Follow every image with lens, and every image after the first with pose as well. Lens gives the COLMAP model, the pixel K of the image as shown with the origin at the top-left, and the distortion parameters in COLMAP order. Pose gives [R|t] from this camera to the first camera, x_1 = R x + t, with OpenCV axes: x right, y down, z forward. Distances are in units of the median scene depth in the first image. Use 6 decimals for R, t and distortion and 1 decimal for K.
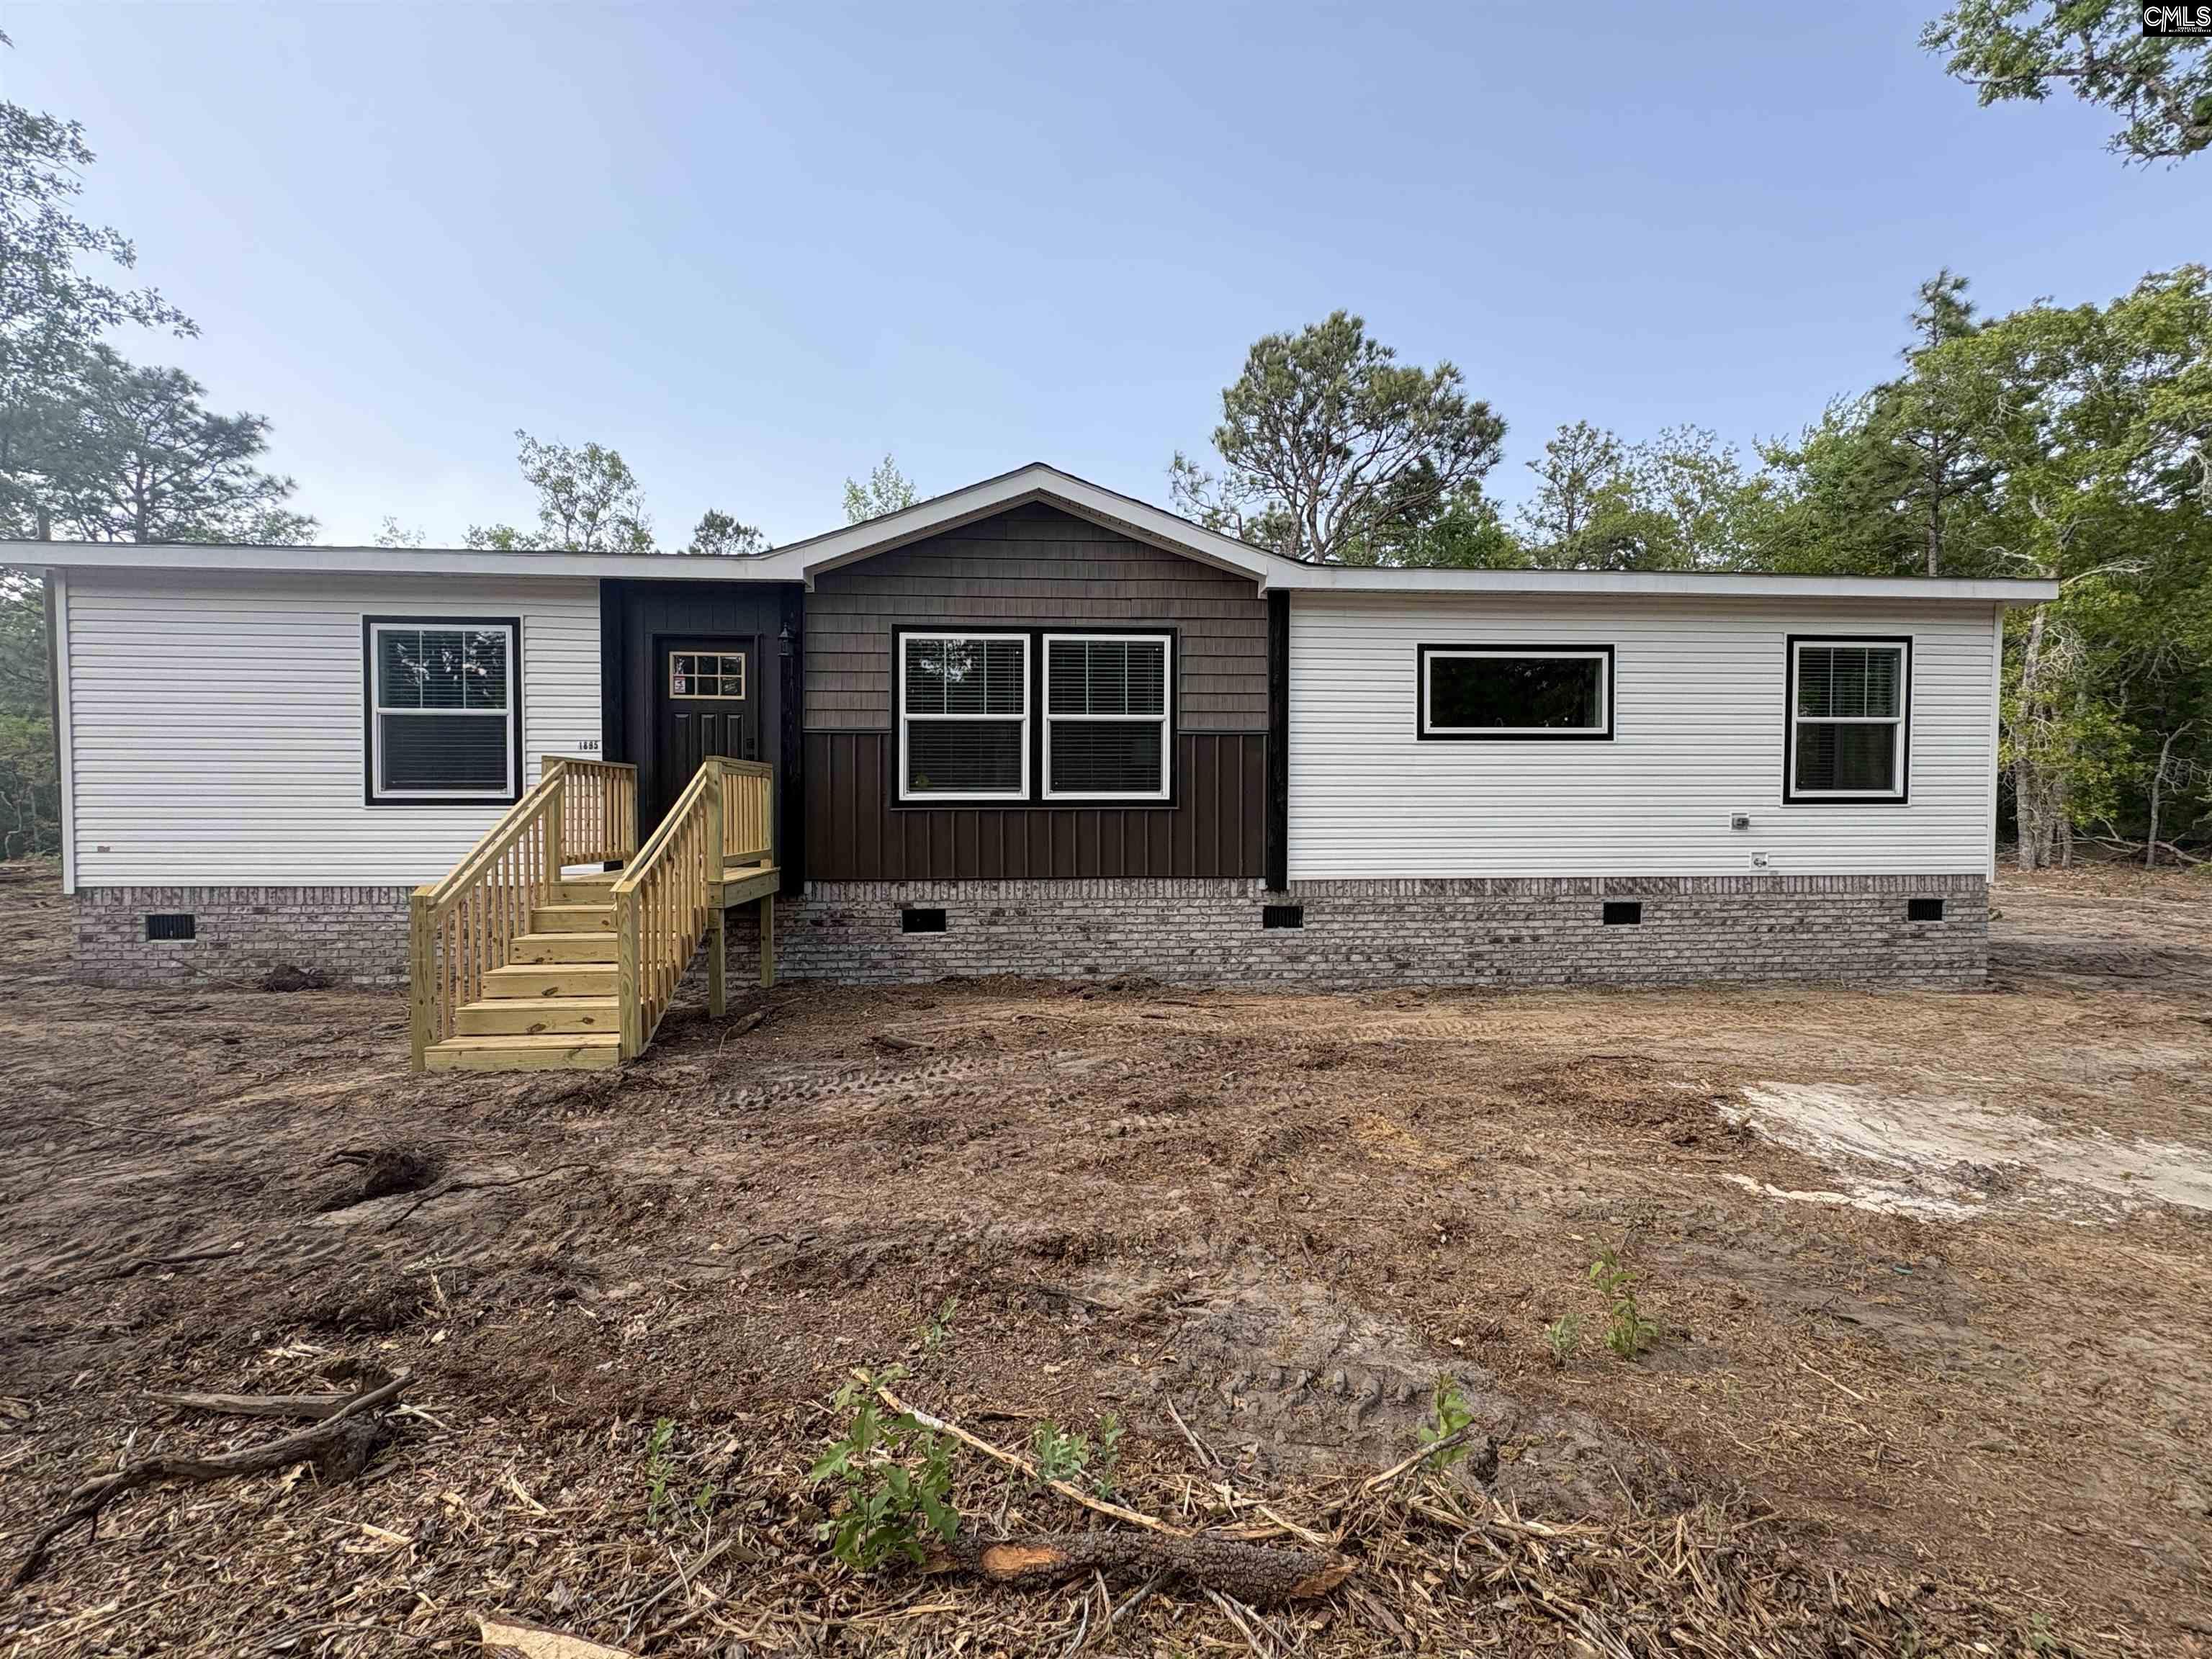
lens RADIAL K [[889.3, 0, 1111.4], [0, 889.3, 831.6], [0, 0, 1]] dist [0.016077, -0.000060]
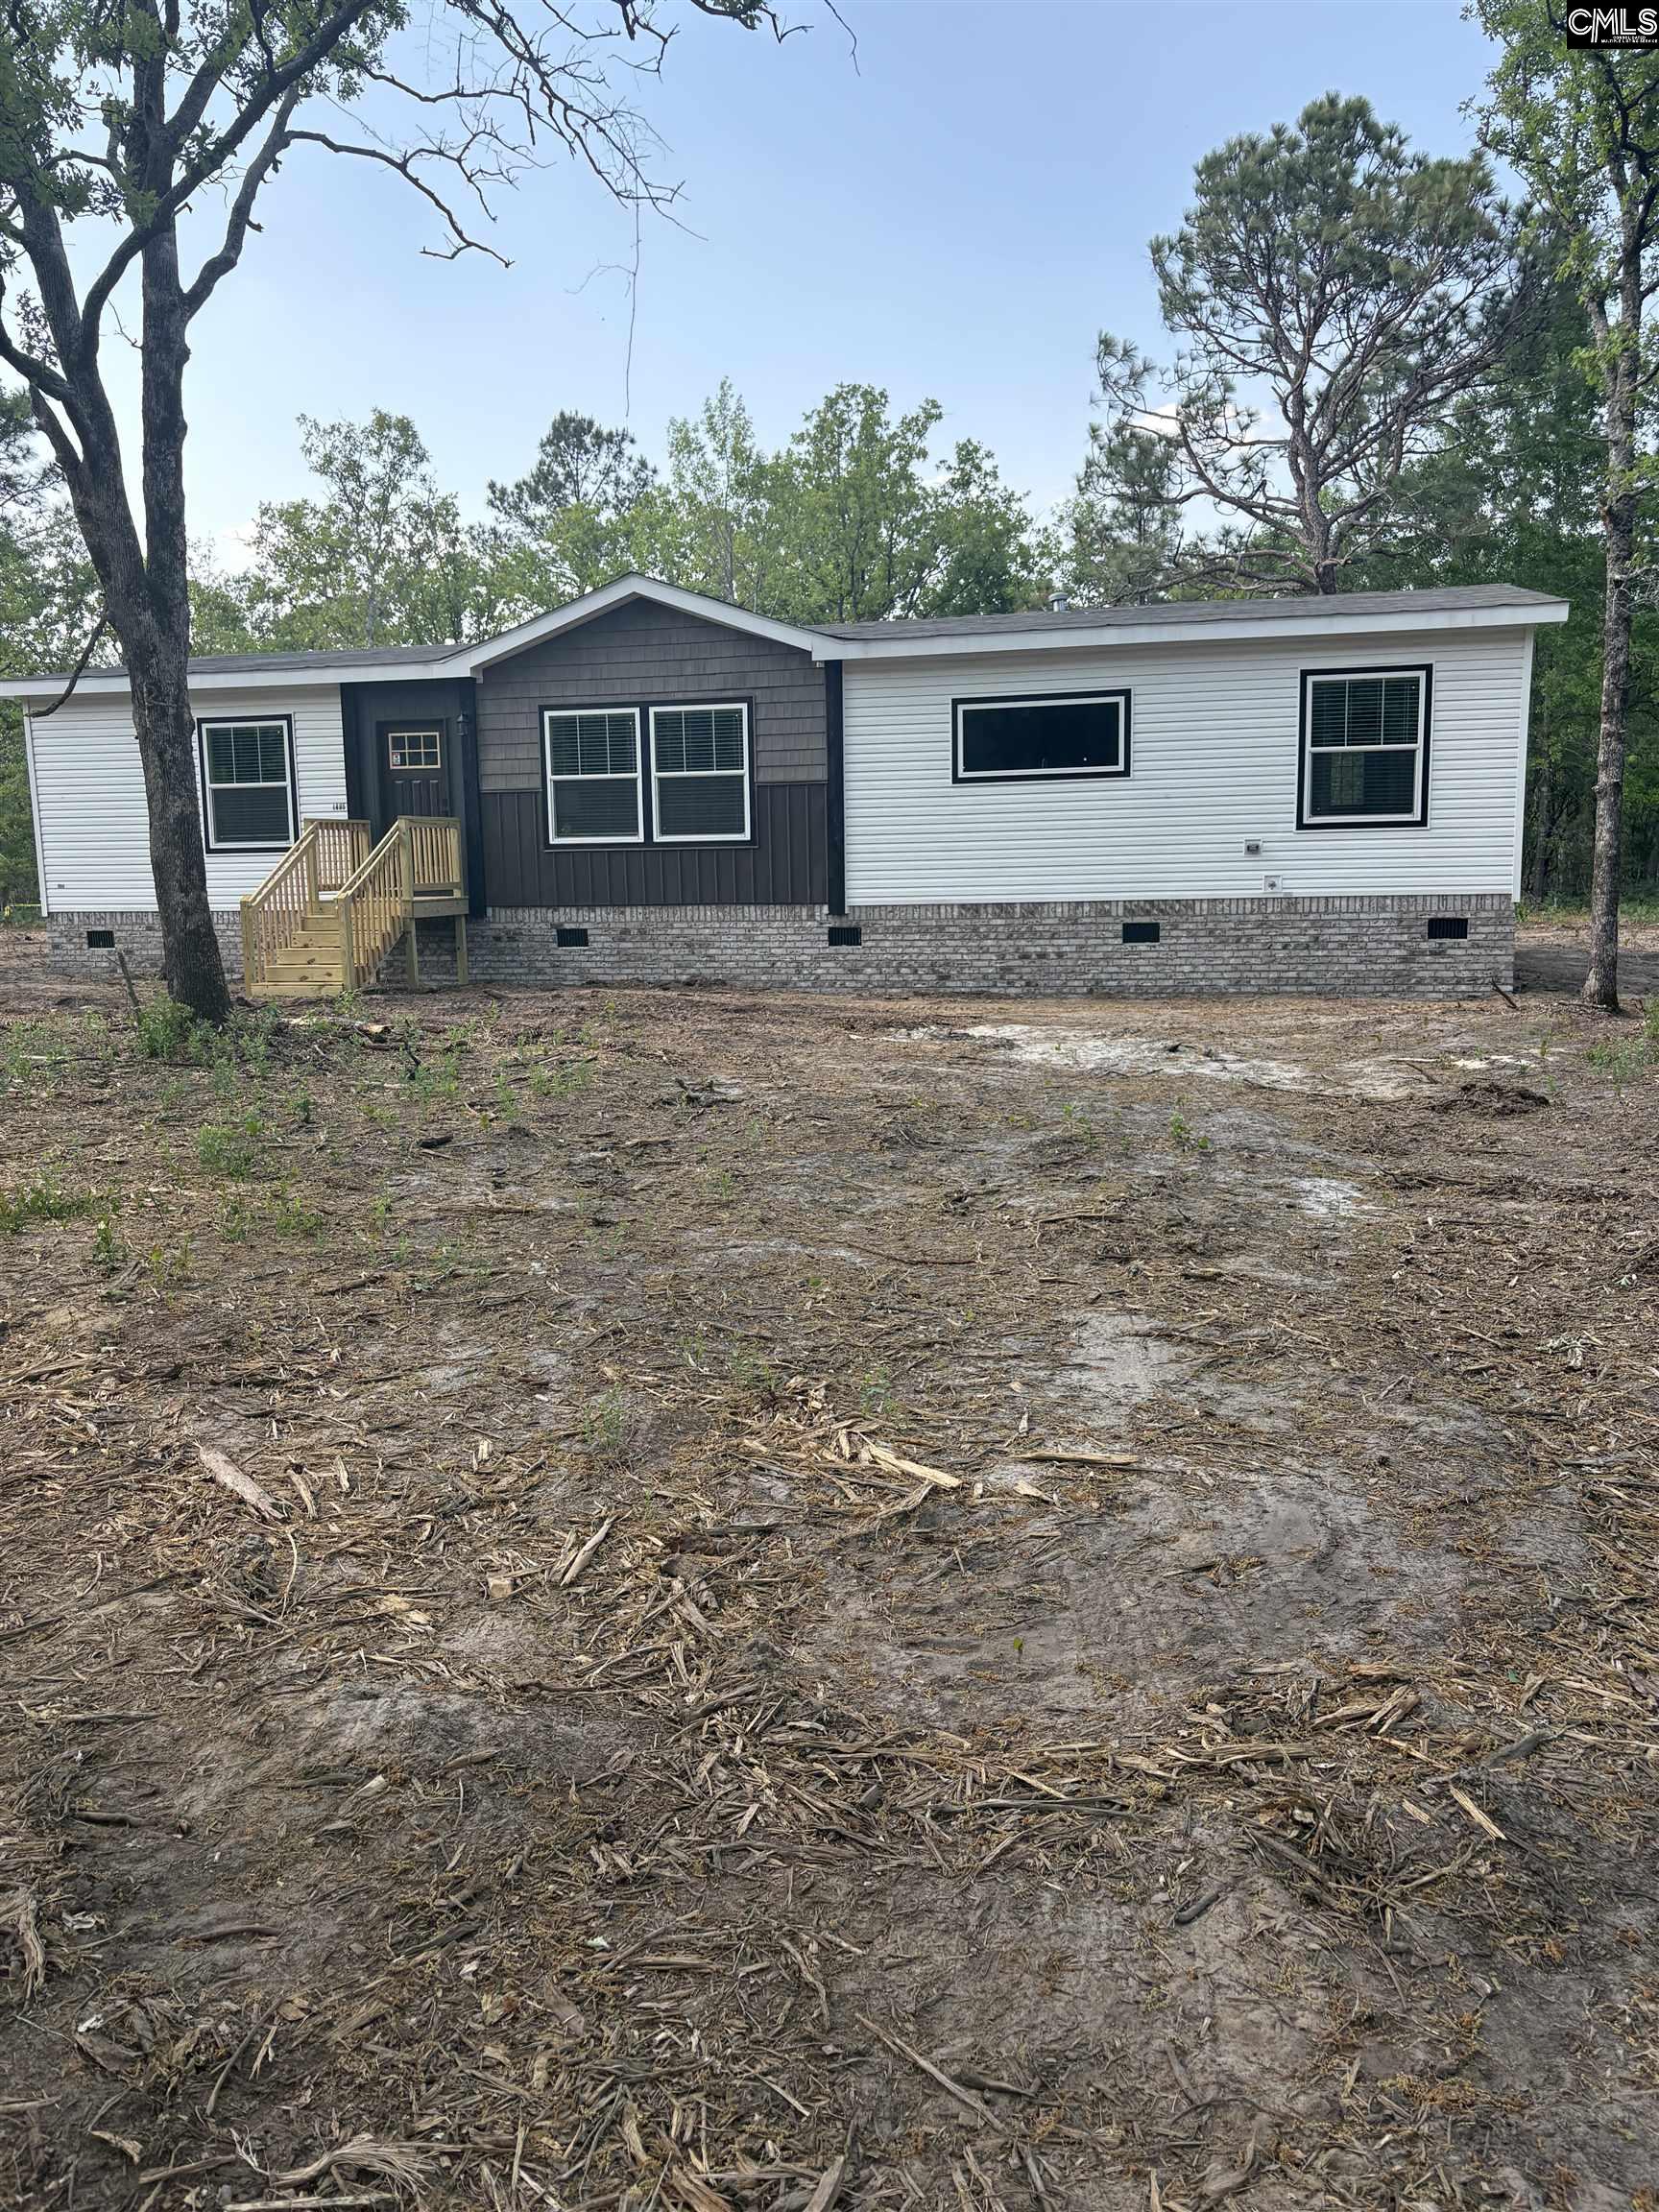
lens RADIAL K [[1676.0, 0, 828.2], [0, 1676.0, 1115.1], [0, 0, 1]] dist [0.077615, -0.018754]
pose [[0.950702, 0.029310, -0.308716, 0.882340], [0.009060, 0.992473, 0.122128, 0.058578], [0.309972, -0.118905, 0.943281, -1.188364]]
